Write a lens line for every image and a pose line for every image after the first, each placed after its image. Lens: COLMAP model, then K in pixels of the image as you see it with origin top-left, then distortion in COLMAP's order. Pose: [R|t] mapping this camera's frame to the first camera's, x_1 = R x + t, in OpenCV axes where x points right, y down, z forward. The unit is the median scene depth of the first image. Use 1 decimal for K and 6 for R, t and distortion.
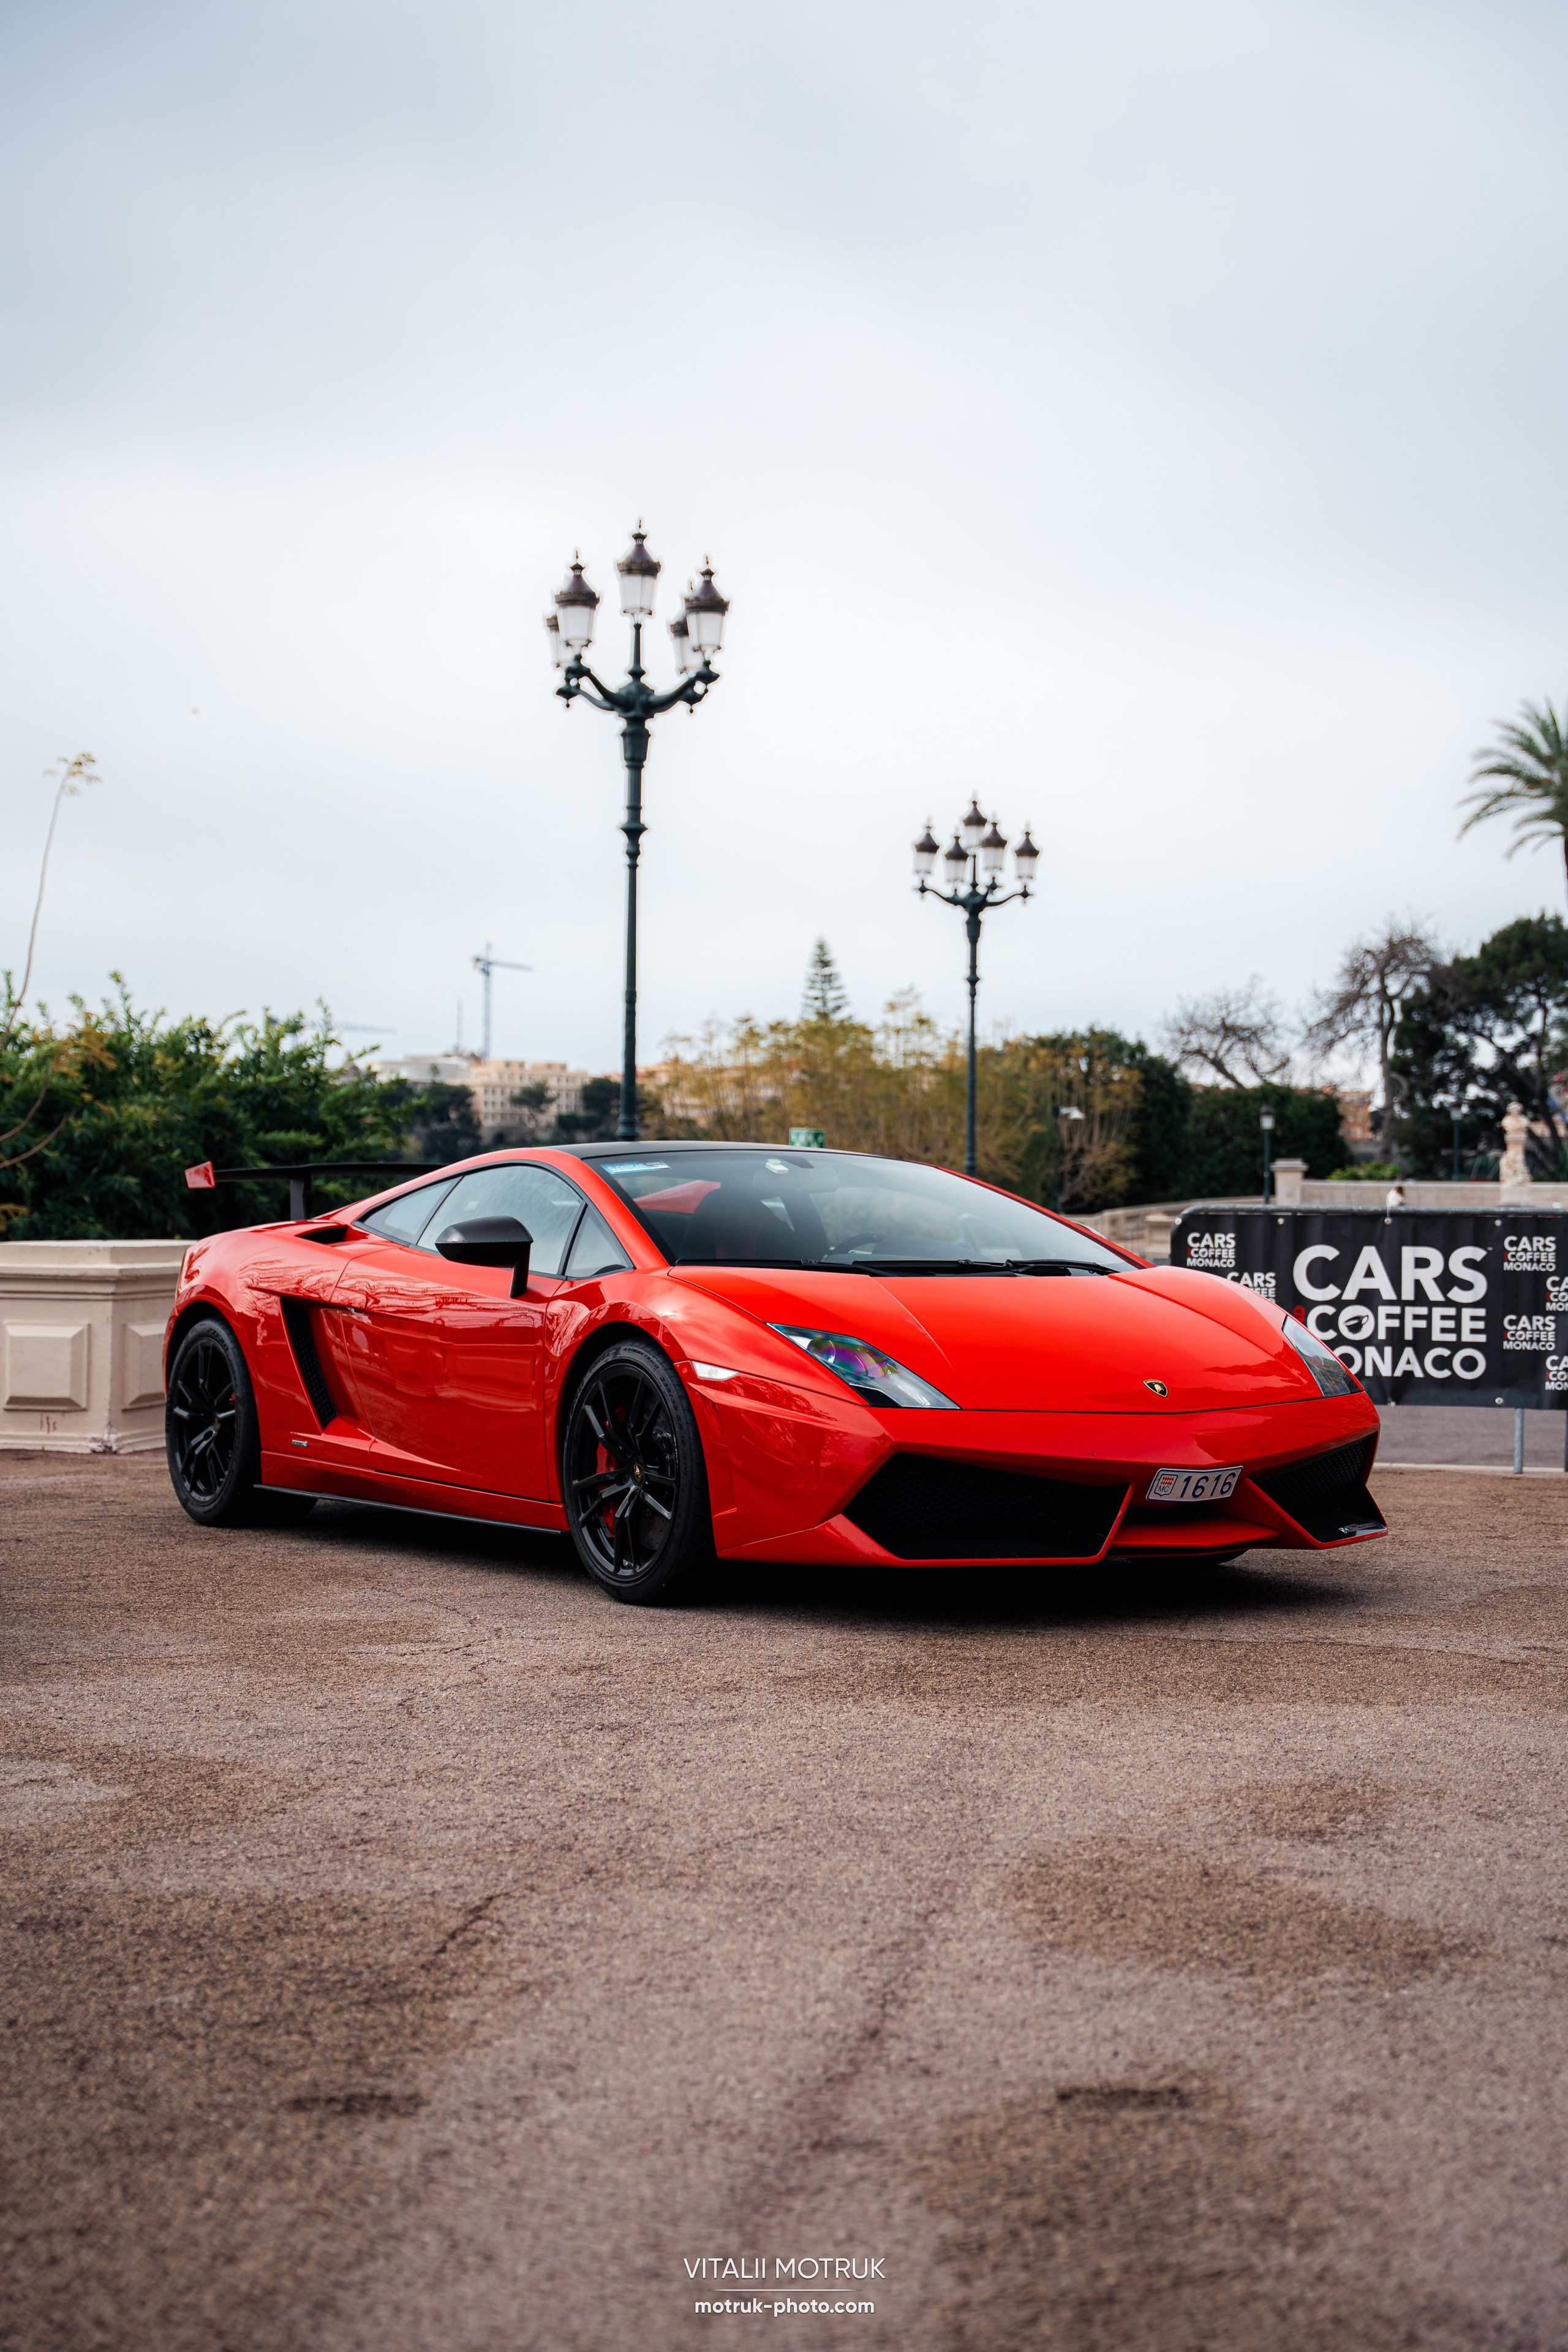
lens RADIAL K [[3117.9, 0, 784.0], [0, 3117.9, 1176.0], [0, 0, 1]] dist [0.003367, 0.070280]
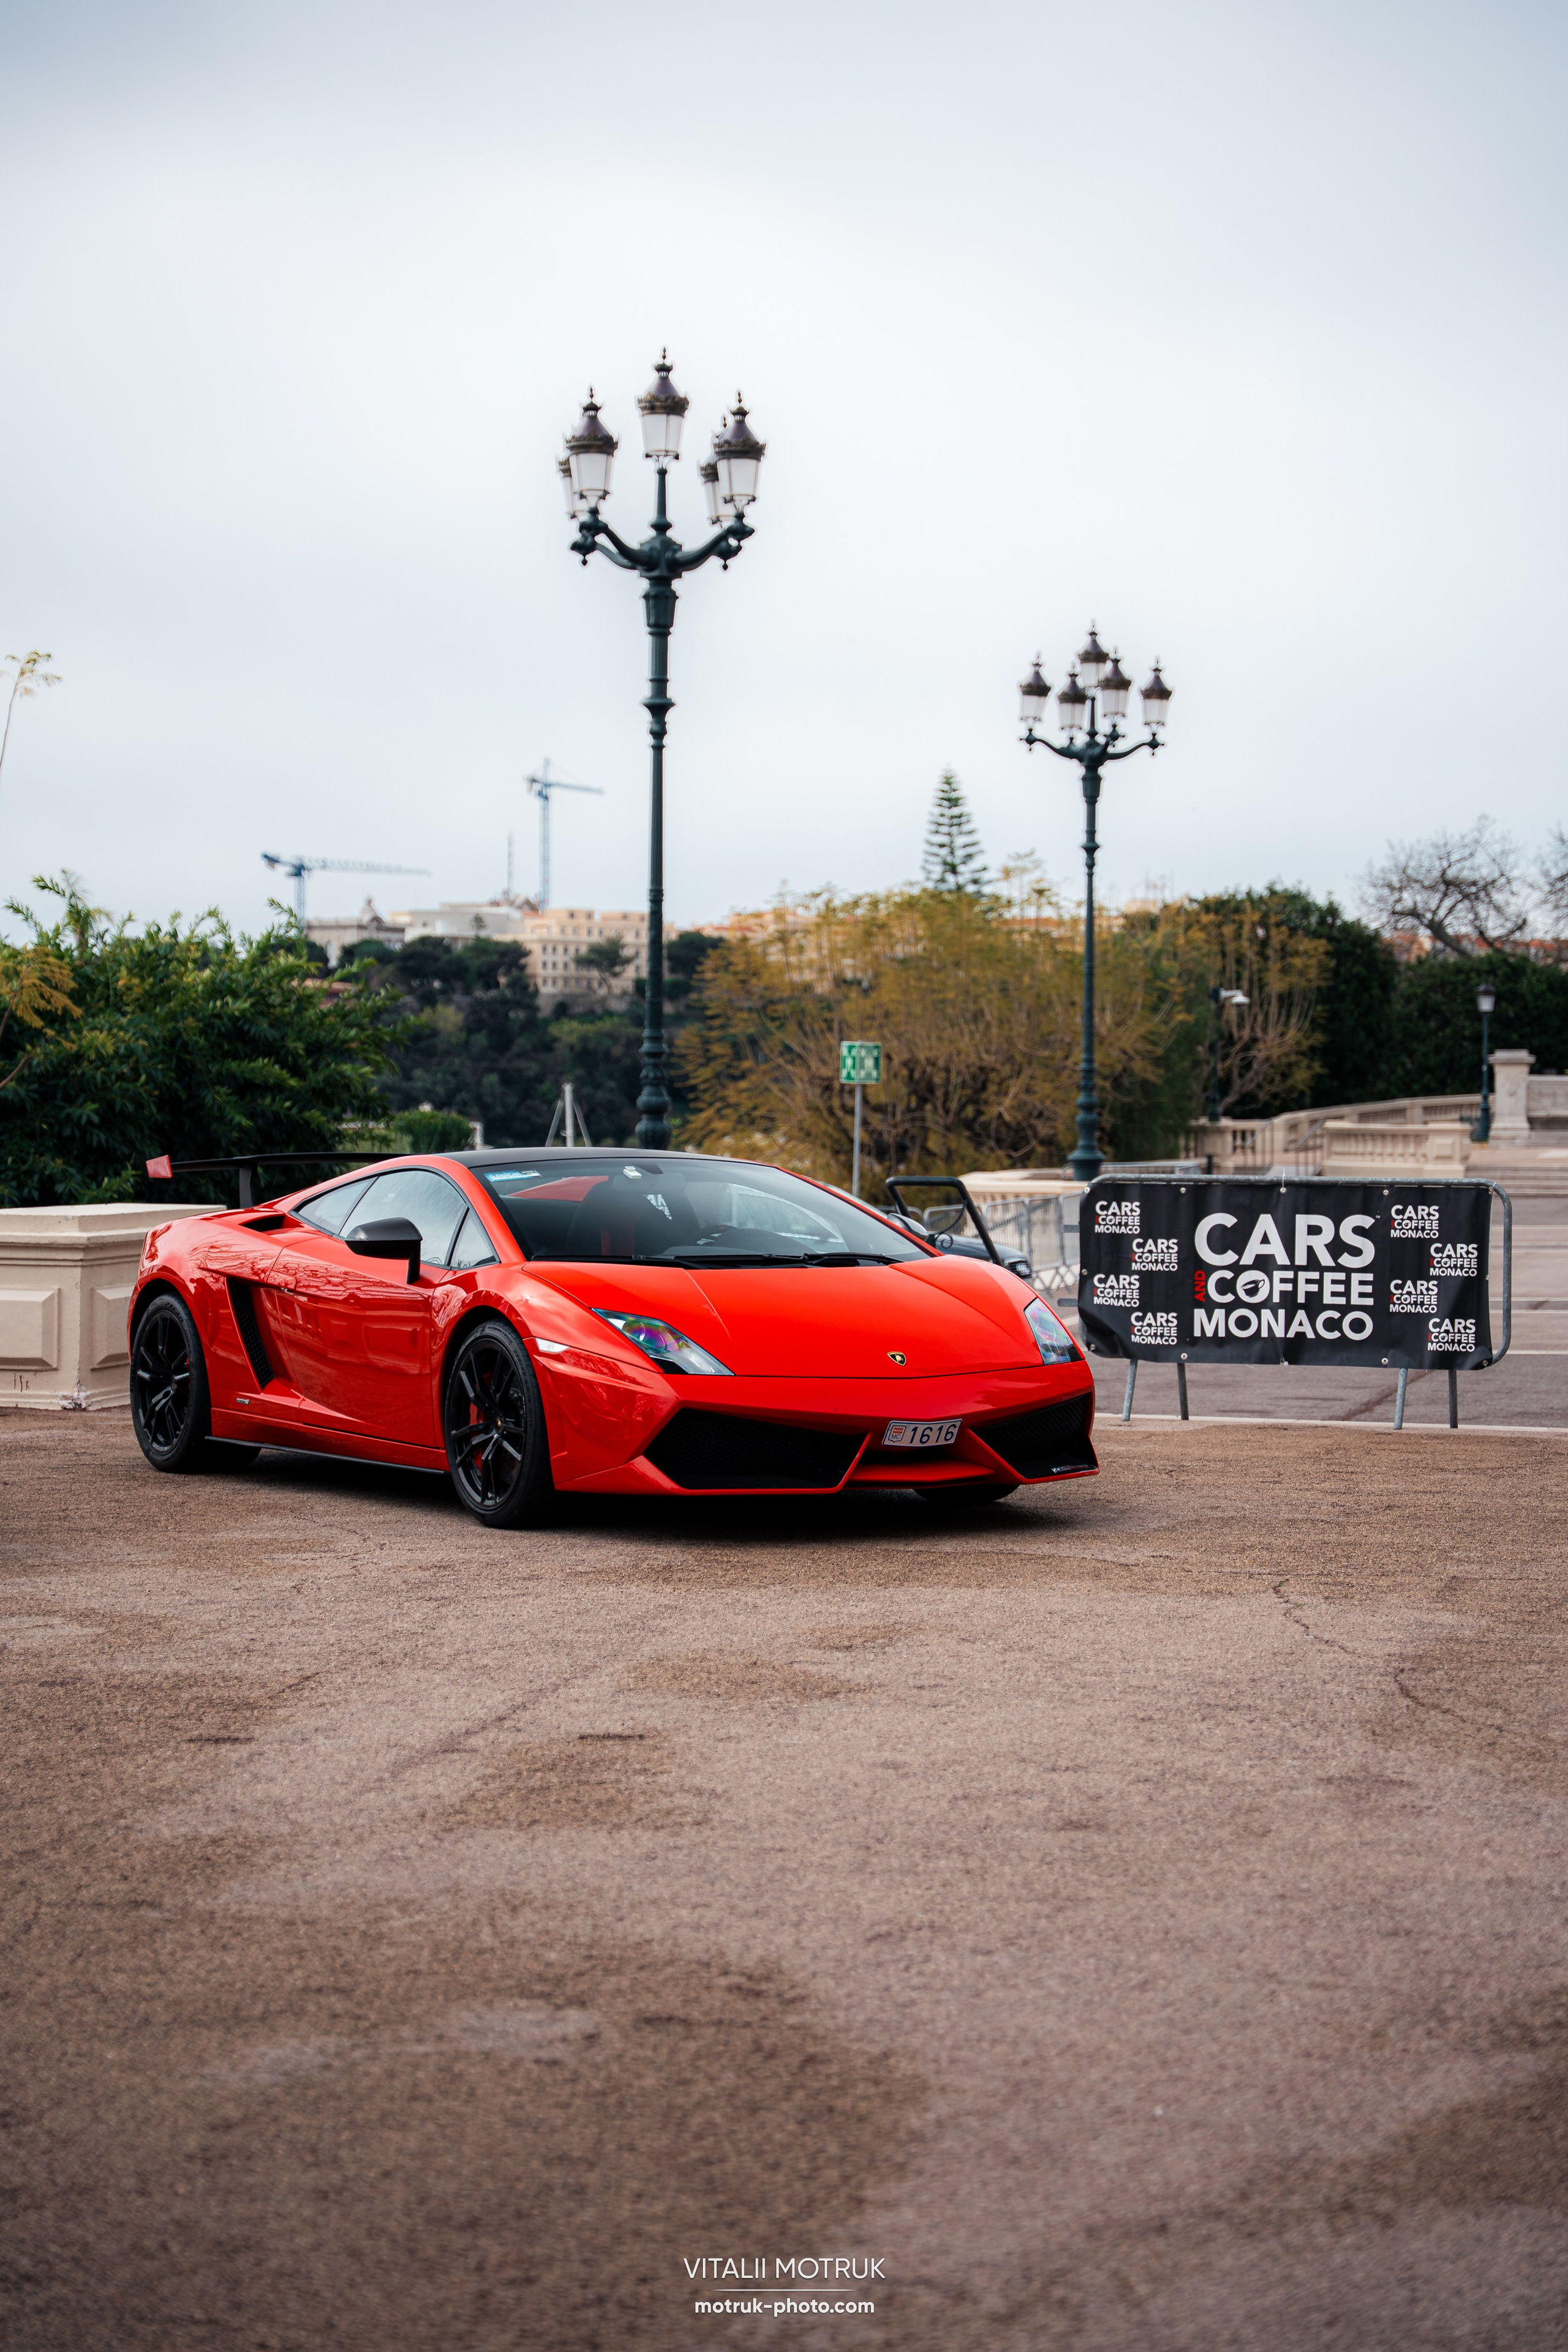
lens RADIAL K [[3963.0, 0, 784.0], [0, 3963.0, 1176.0], [0, 0, 1]] dist [0.136394, -0.044442]
pose [[0.999399, -0.001670, -0.034622, 0.071913], [0.002699, 0.999556, 0.029672, -0.030897], [0.034557, -0.029747, 0.998960, -0.349602]]
